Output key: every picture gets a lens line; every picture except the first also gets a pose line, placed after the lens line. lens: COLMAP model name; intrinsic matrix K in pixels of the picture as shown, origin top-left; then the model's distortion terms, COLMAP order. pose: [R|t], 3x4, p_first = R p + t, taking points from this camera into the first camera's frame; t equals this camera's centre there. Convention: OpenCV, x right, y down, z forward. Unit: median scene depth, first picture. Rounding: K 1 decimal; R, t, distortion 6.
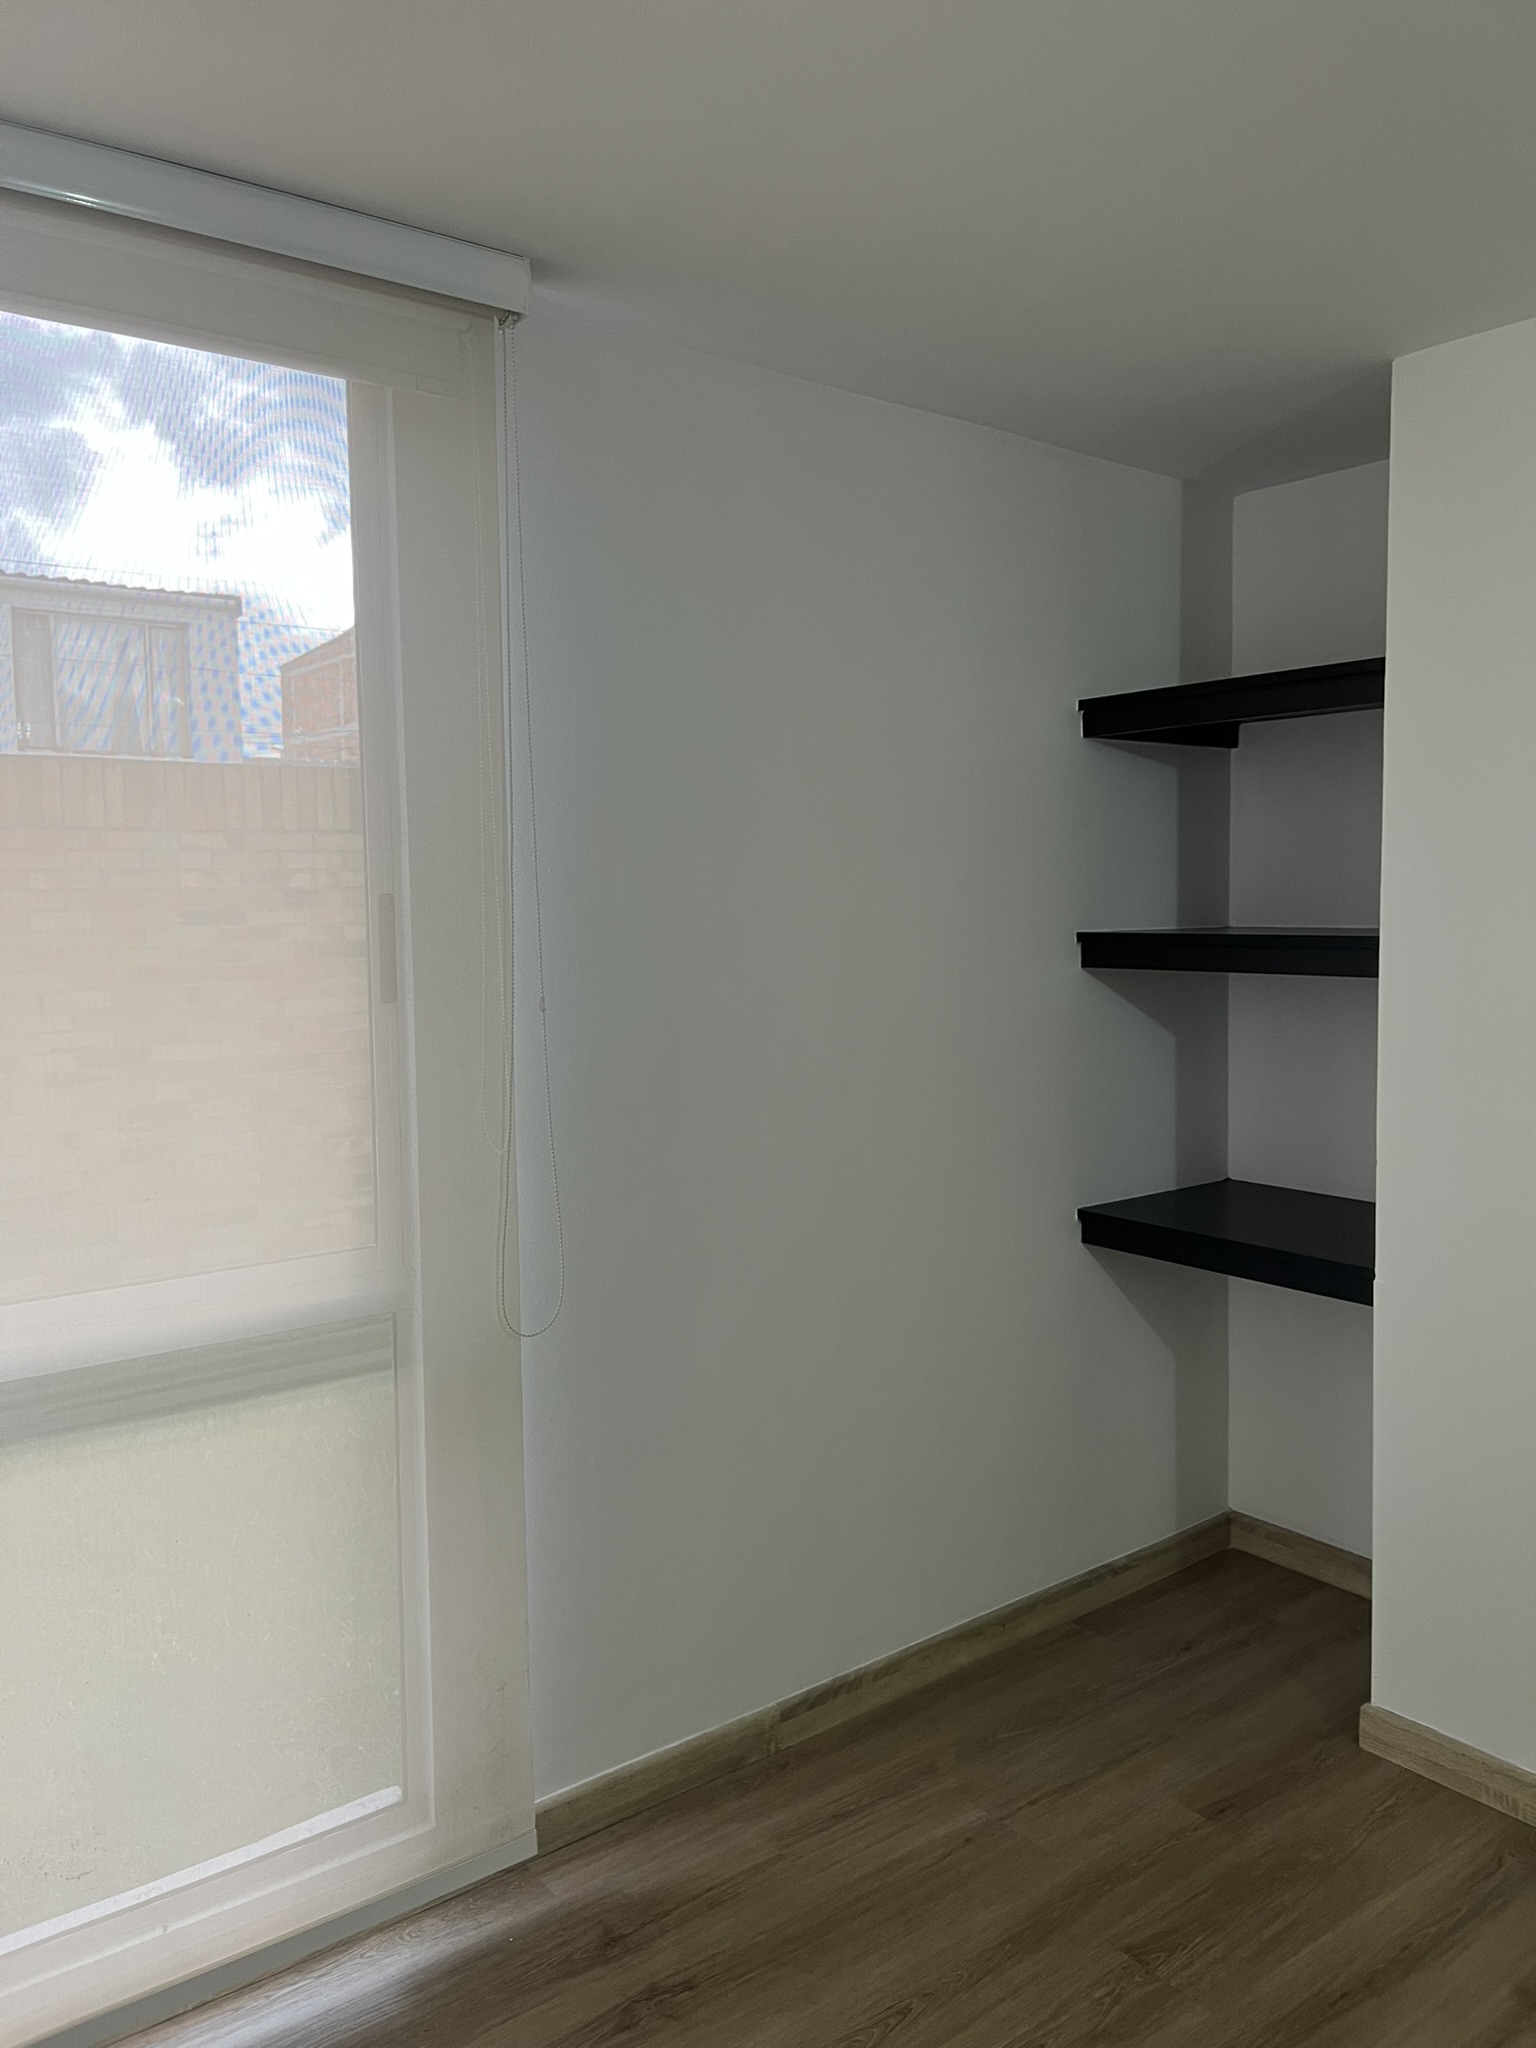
lens RADIAL K [[1550.8, 0, 767.0], [0, 1550.8, 1009.2], [0, 0, 1]] dist [0.039692, -0.038847]
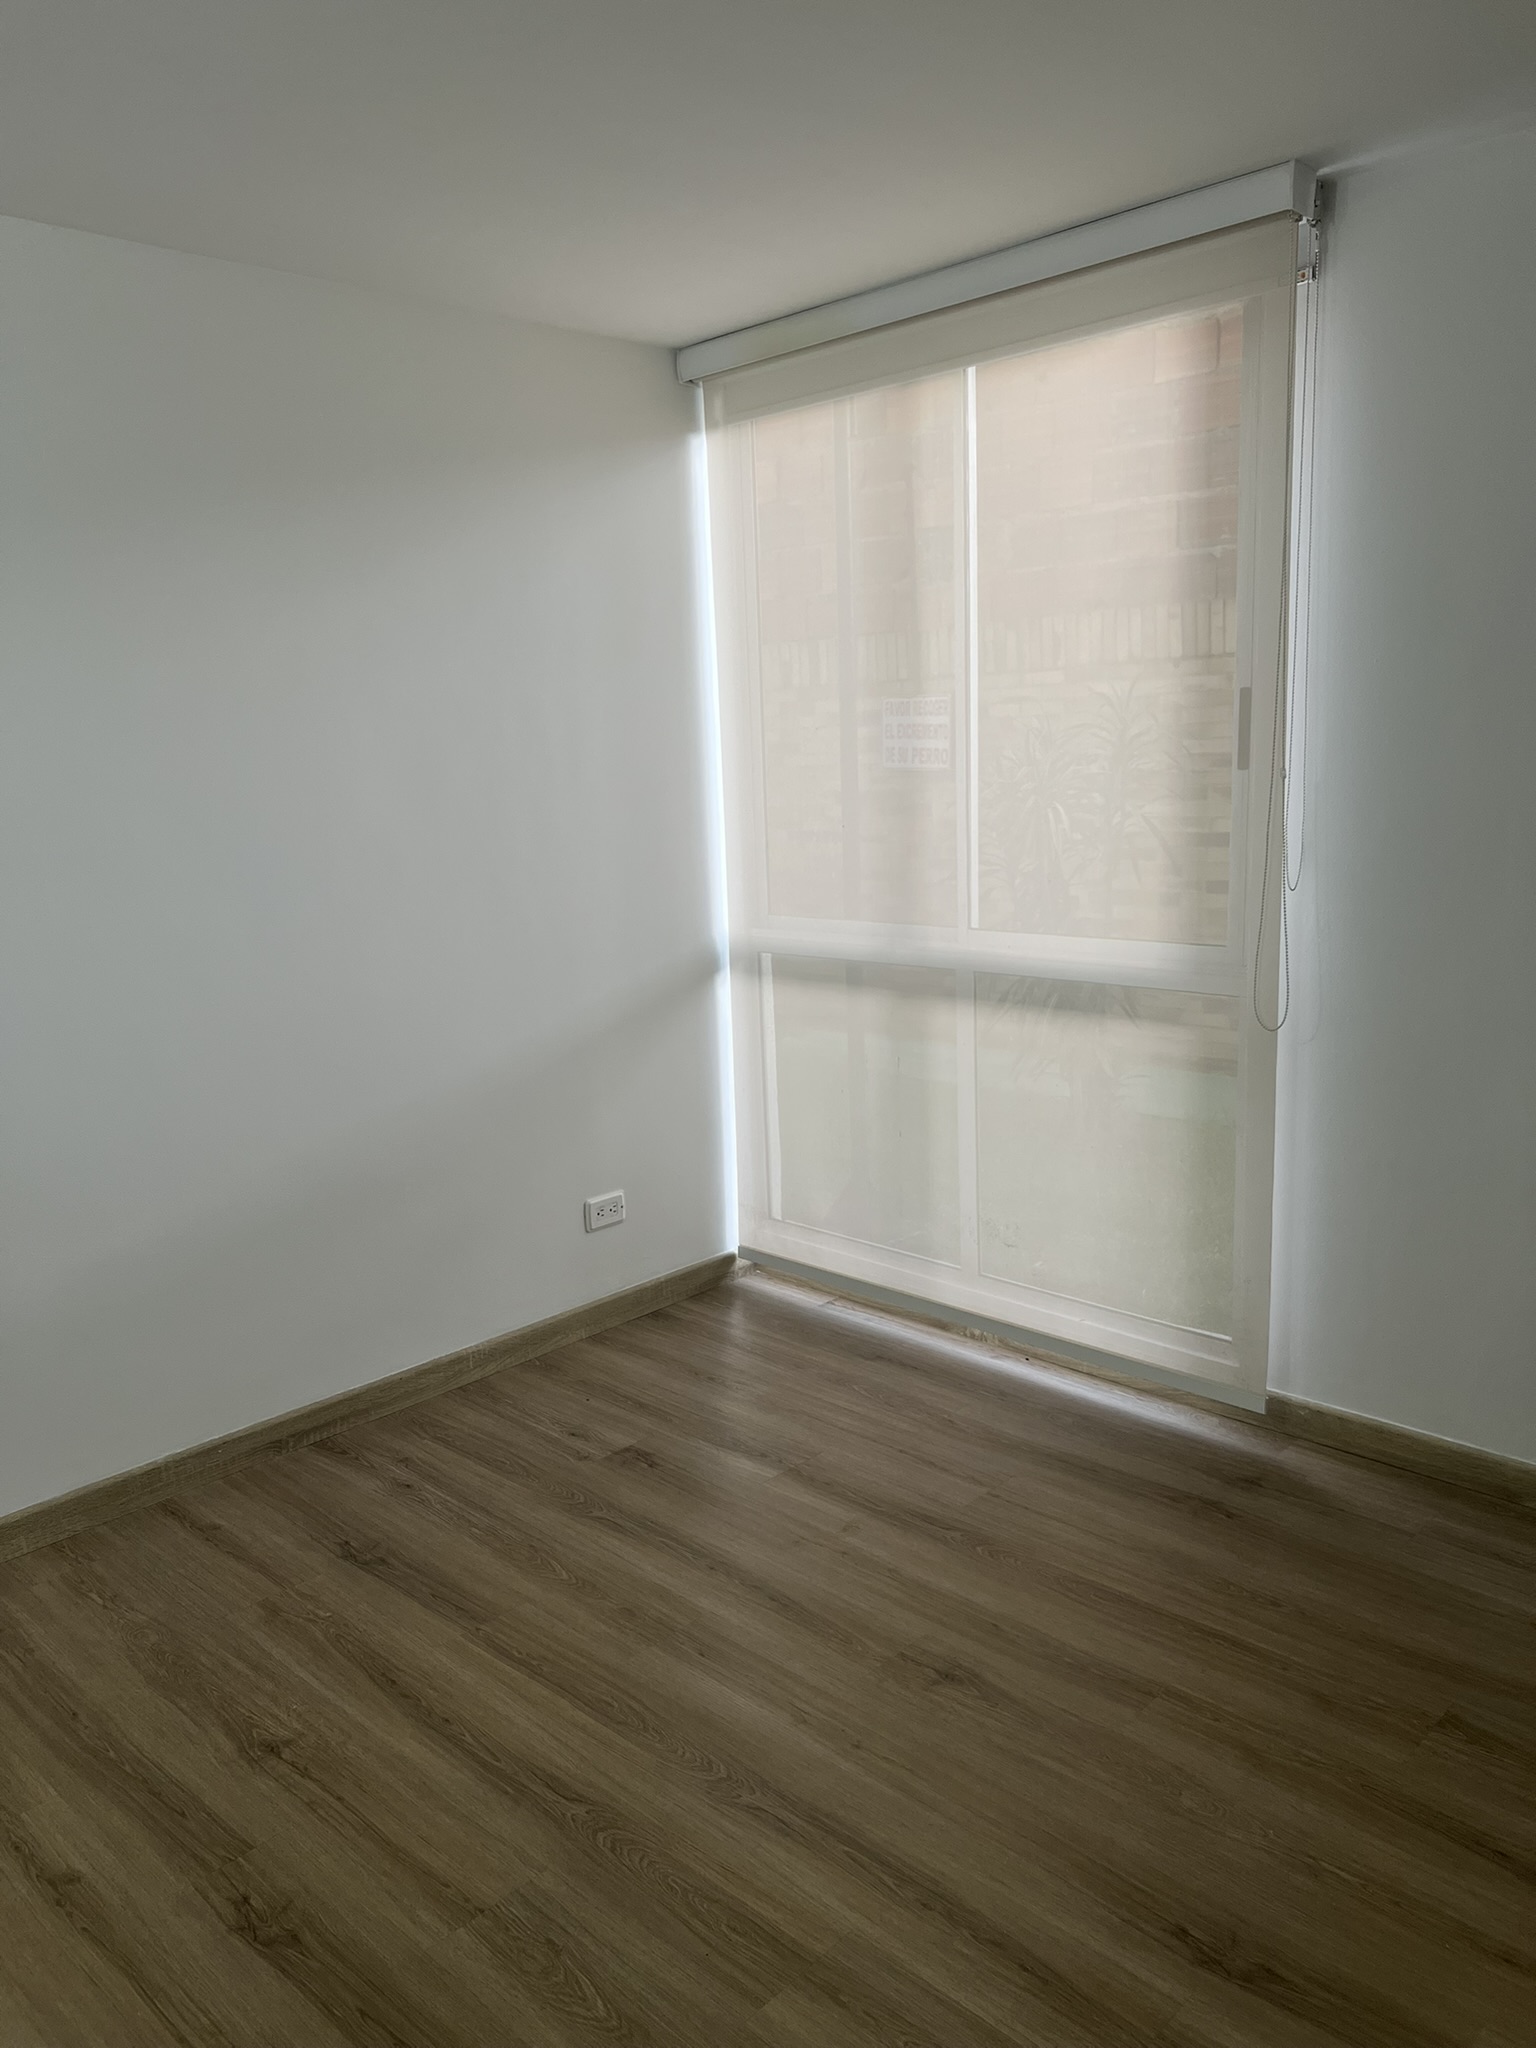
lens RADIAL K [[1550.8, 0, 764.6], [0, 1550.8, 1017.7], [0, 0, 1]] dist [0.039692, -0.038847]
pose [[0.148223, 0.190757, -0.970382, 1.022576], [-0.045333, 0.981500, 0.186018, -0.024036], [0.987914, 0.016419, 0.154129, 0.362378]]
